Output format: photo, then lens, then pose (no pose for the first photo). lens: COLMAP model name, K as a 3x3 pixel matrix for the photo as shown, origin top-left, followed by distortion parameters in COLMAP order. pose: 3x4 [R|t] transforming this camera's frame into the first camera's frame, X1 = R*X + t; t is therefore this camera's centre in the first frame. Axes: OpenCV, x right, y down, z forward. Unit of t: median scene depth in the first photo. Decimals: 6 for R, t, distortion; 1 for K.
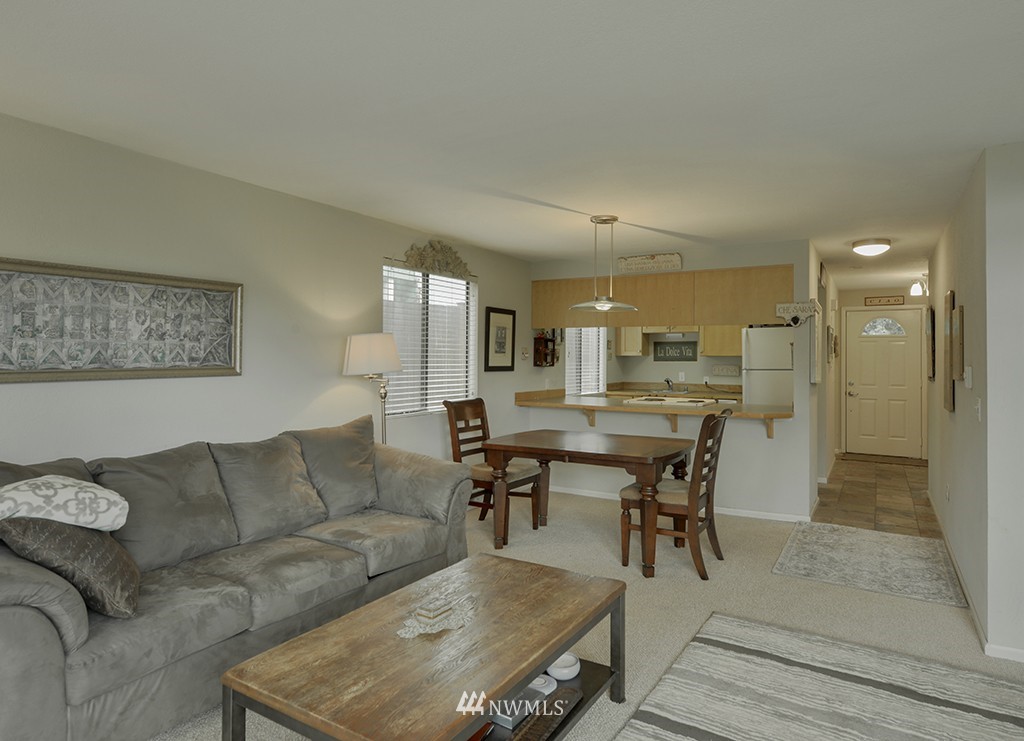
lens RADIAL K [[600.6, 0, 511.7], [0, 600.6, 364.7], [0, 0, 1]] dist [-0.000421, -0.000144]
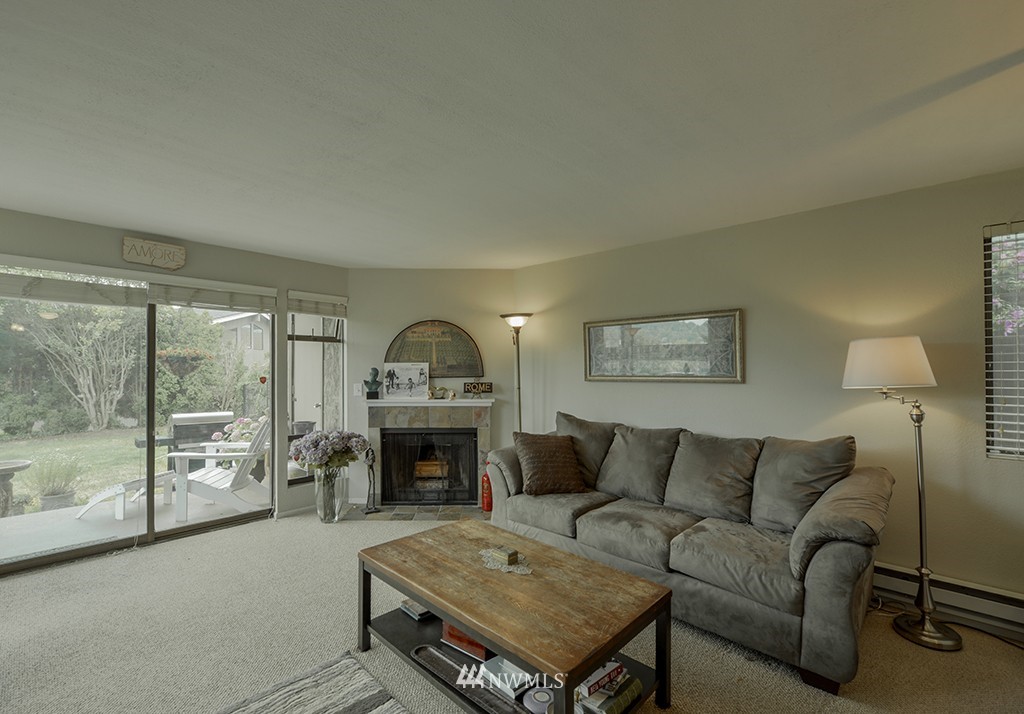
lens RADIAL K [[443.4, 0, 513.6], [0, 443.4, 360.3], [0, 0, 1]] dist [0.000899, 0.000060]
pose [[-0.198262, -0.018623, -0.979972, 0.563926], [-0.003976, 0.999827, -0.018196, -0.011672], [0.980141, 0.000288, -0.198301, 0.787020]]
